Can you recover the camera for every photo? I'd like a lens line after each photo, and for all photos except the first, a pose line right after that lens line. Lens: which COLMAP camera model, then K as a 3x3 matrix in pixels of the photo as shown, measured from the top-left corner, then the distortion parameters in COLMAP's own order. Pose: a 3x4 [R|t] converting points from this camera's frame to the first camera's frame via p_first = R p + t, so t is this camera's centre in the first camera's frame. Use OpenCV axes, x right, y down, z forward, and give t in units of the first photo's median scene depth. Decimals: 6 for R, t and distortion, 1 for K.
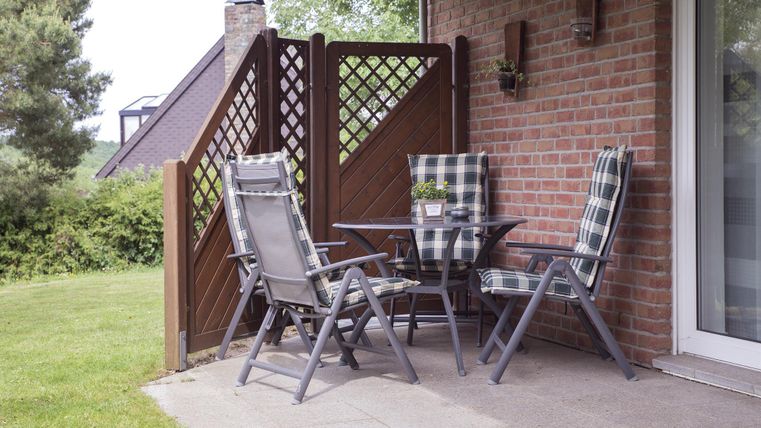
lens RADIAL K [[611.3, 0, 380.5], [0, 611.3, 214.0], [0, 0, 1]] dist [-0.014986, -0.004142]
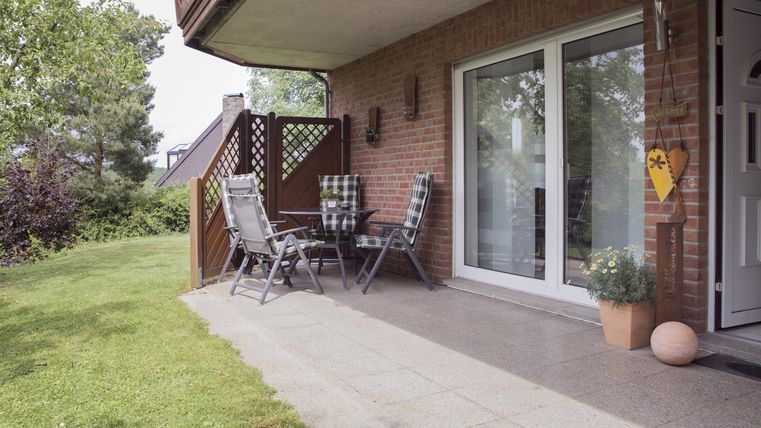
lens RADIAL K [[611.3, 0, 380.5], [0, 611.3, 214.0], [0, 0, 1]] dist [-0.014986, -0.004142]
pose [[0.986620, 0.001016, 0.163035, -0.076541], [-0.001597, 0.999993, 0.003430, 0.017402], [-0.163031, -0.003644, 0.986614, -0.935704]]
